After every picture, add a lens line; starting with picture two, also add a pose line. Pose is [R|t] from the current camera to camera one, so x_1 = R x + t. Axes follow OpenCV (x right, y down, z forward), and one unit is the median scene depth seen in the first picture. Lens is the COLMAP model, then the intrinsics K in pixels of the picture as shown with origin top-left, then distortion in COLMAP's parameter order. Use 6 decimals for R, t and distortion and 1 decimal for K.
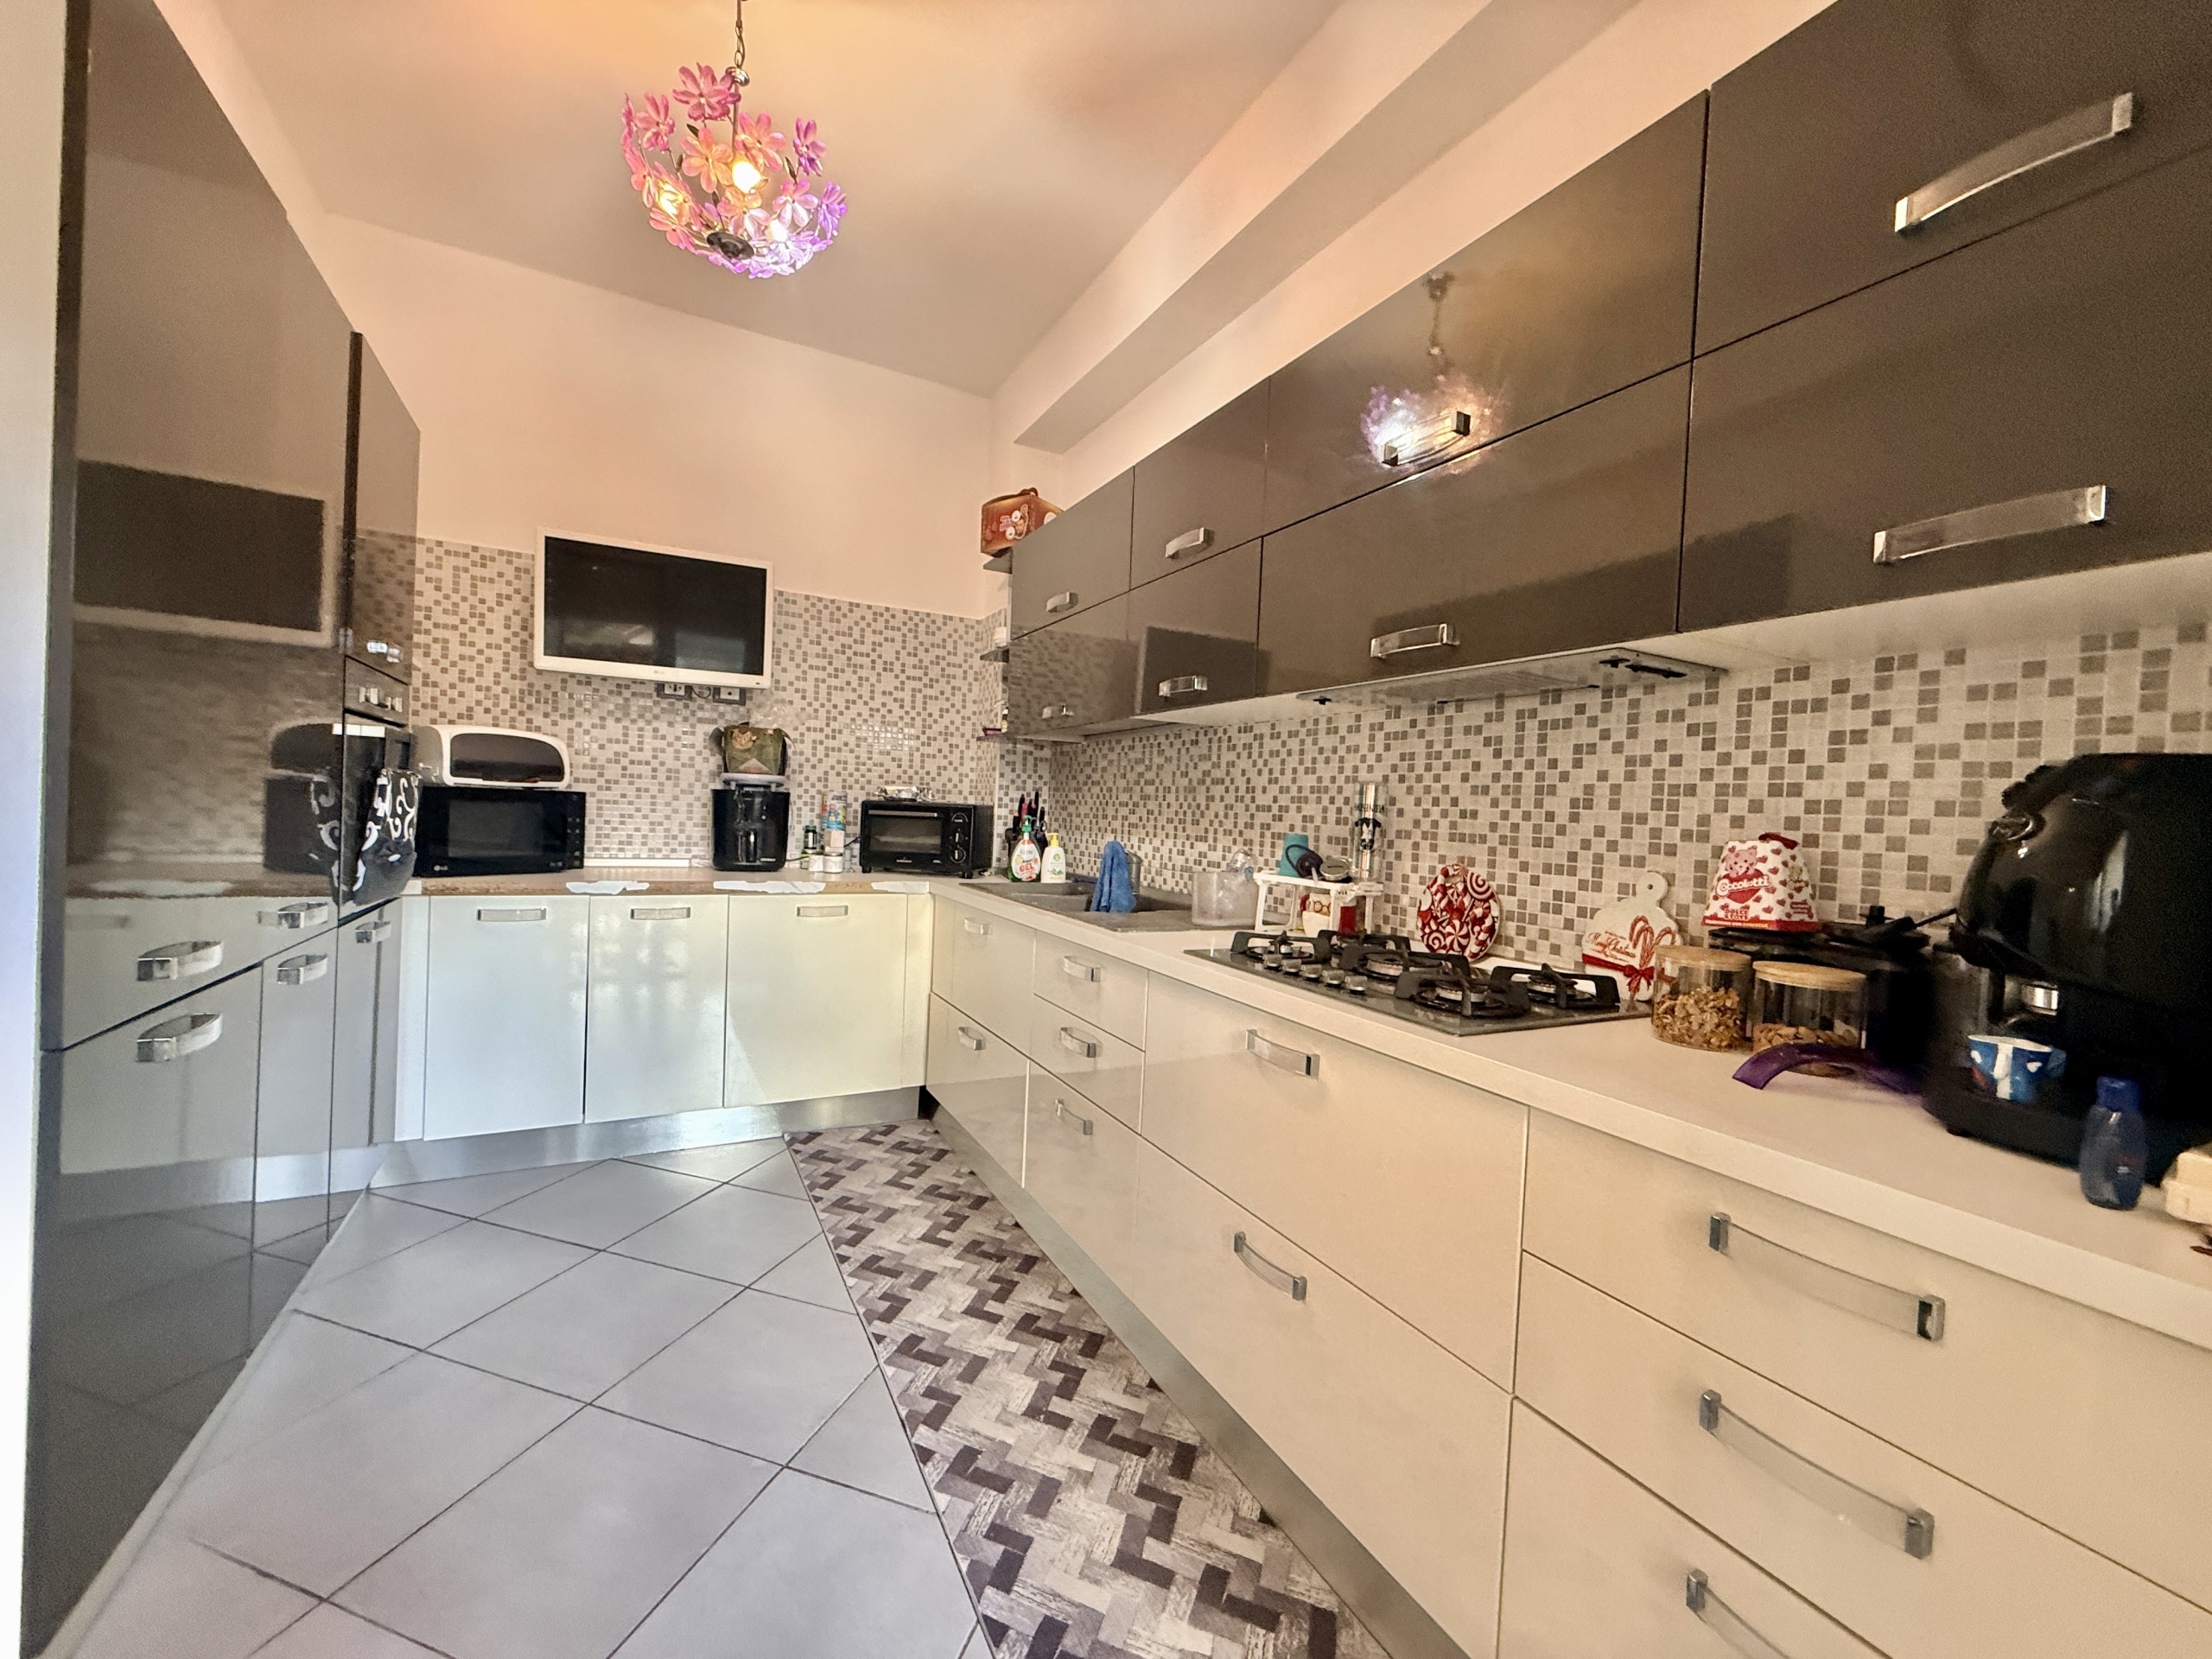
lens RADIAL K [[880.7, 0, 1096.2], [0, 880.7, 827.7], [0, 0, 1]] dist [-0.000407, -0.000242]
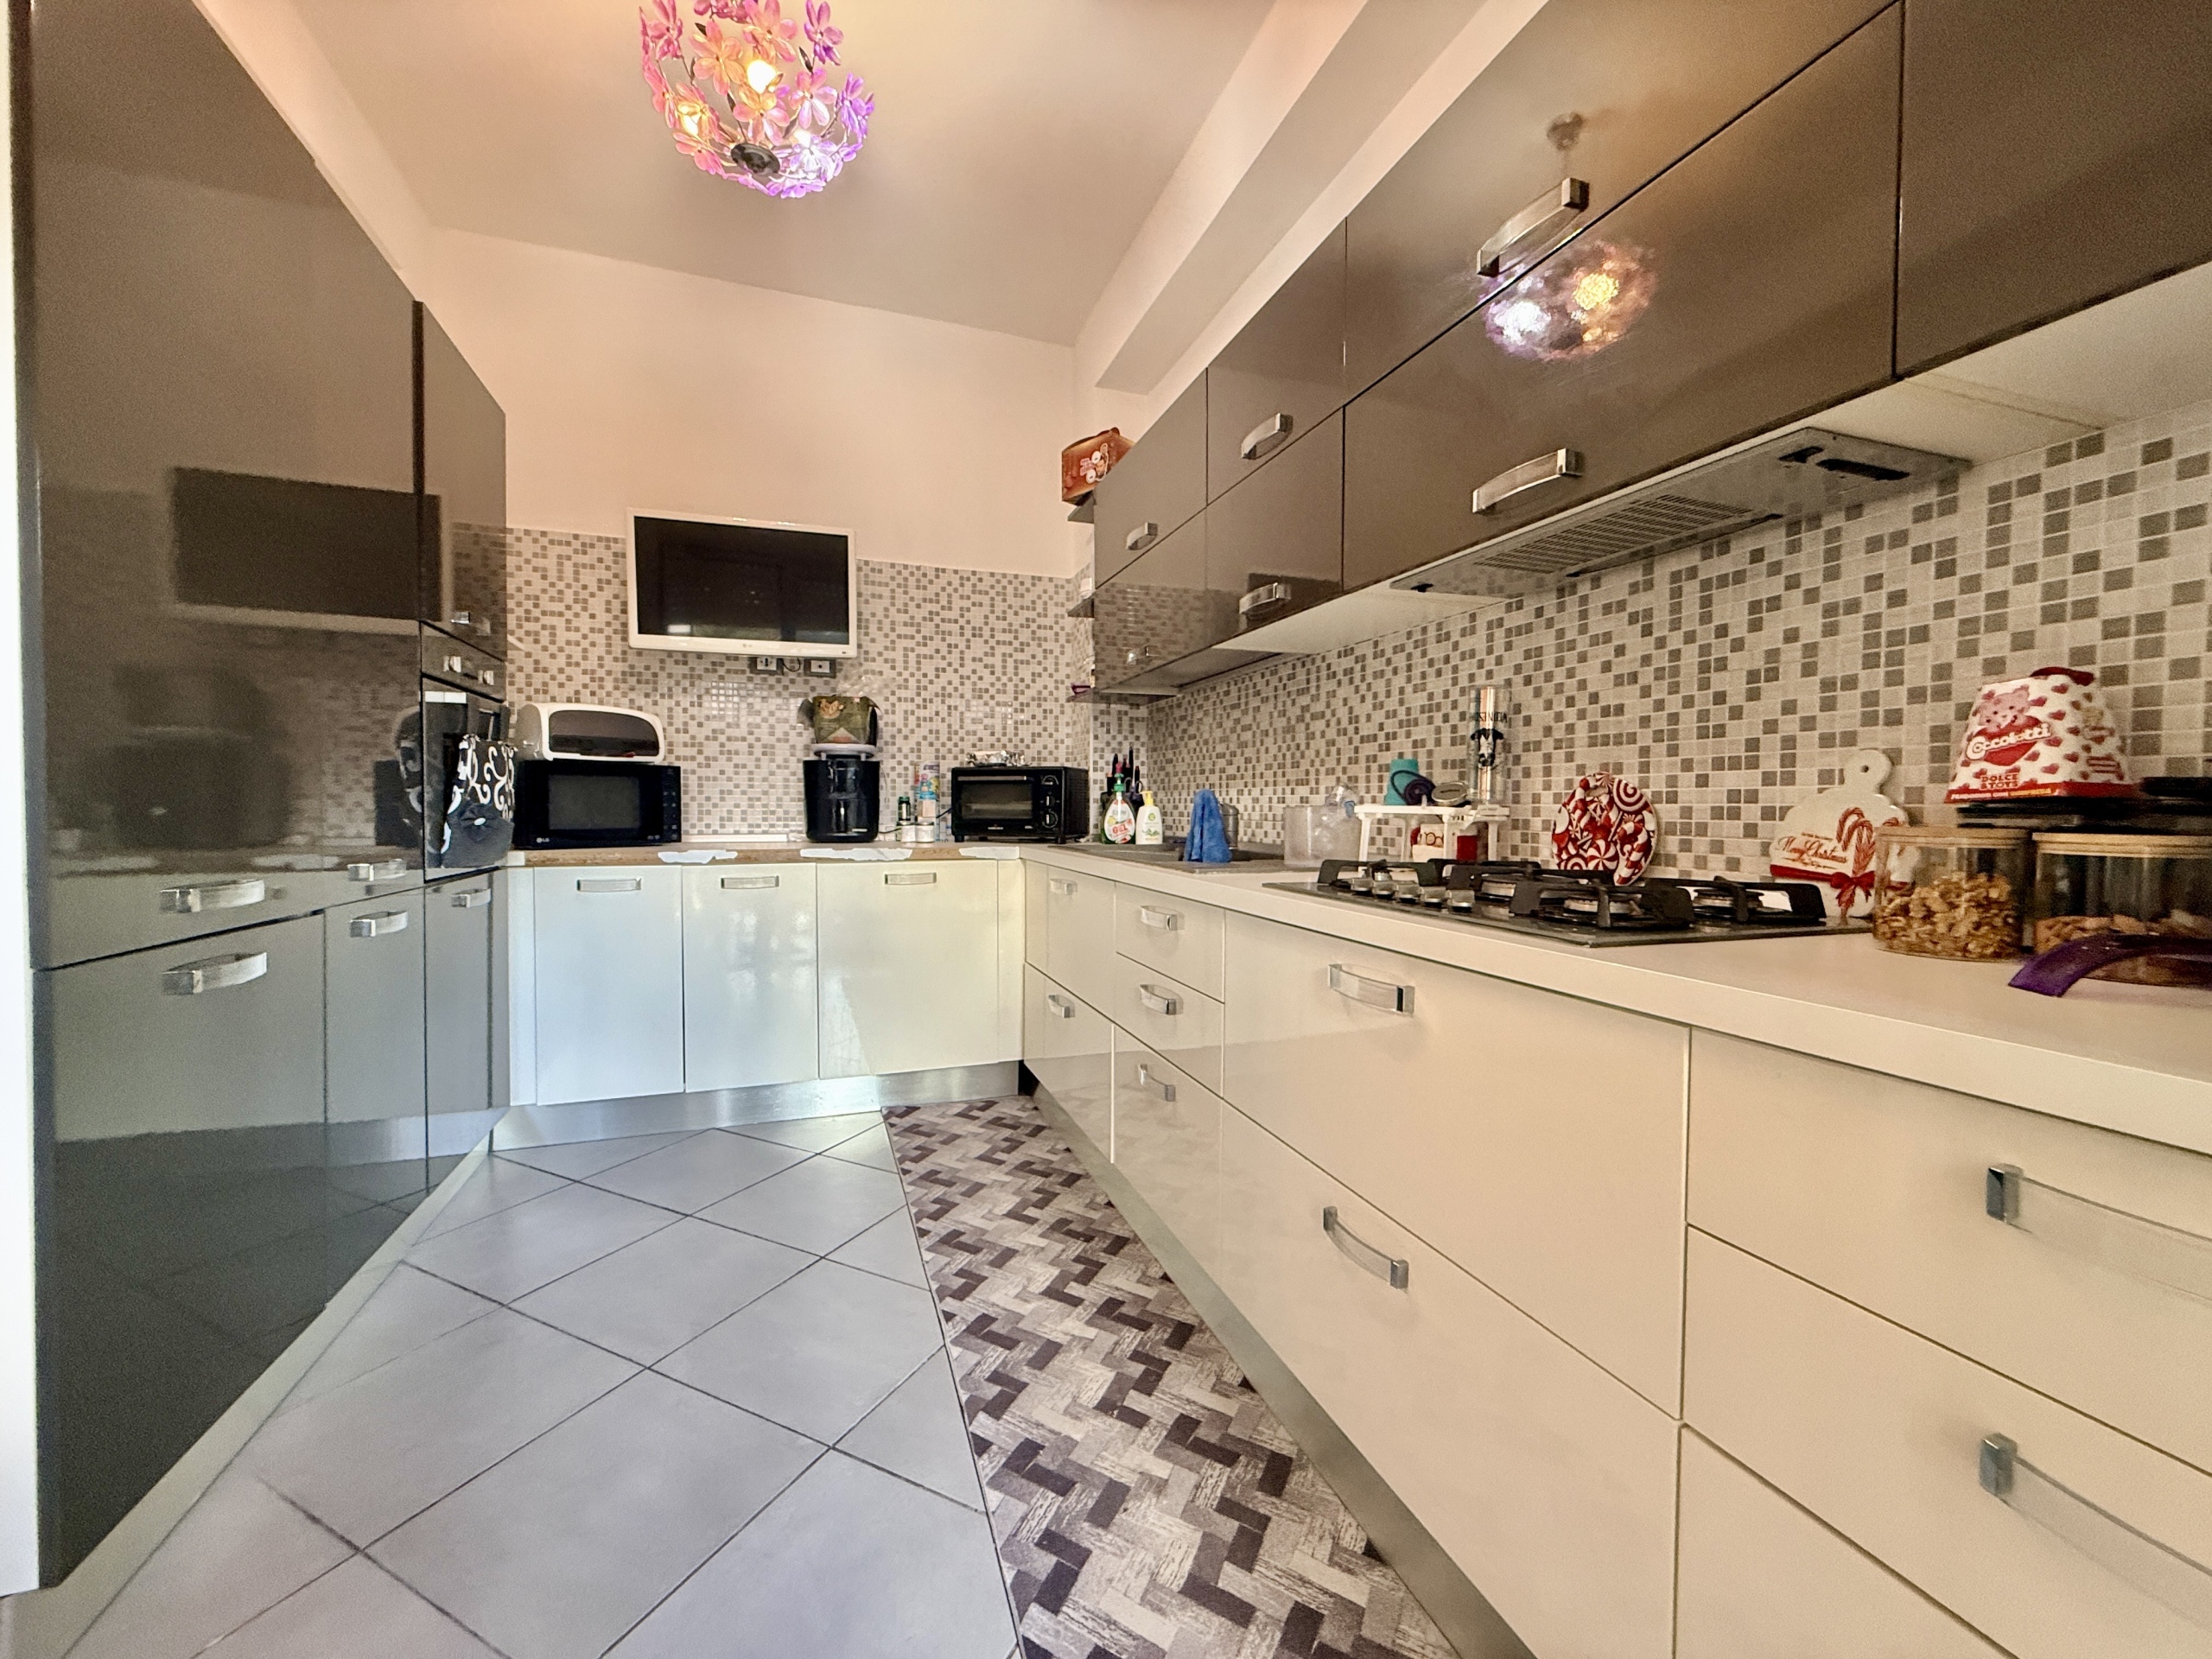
lens RADIAL K [[880.7, 0, 1096.2], [0, 880.7, 827.7], [0, 0, 1]] dist [-0.000407, -0.000242]
pose [[0.987504, -0.035617, -0.153517, 0.067368], [0.035968, 0.999353, -0.000493, 0.072740], [0.153435, -0.005035, 0.988146, 0.111603]]
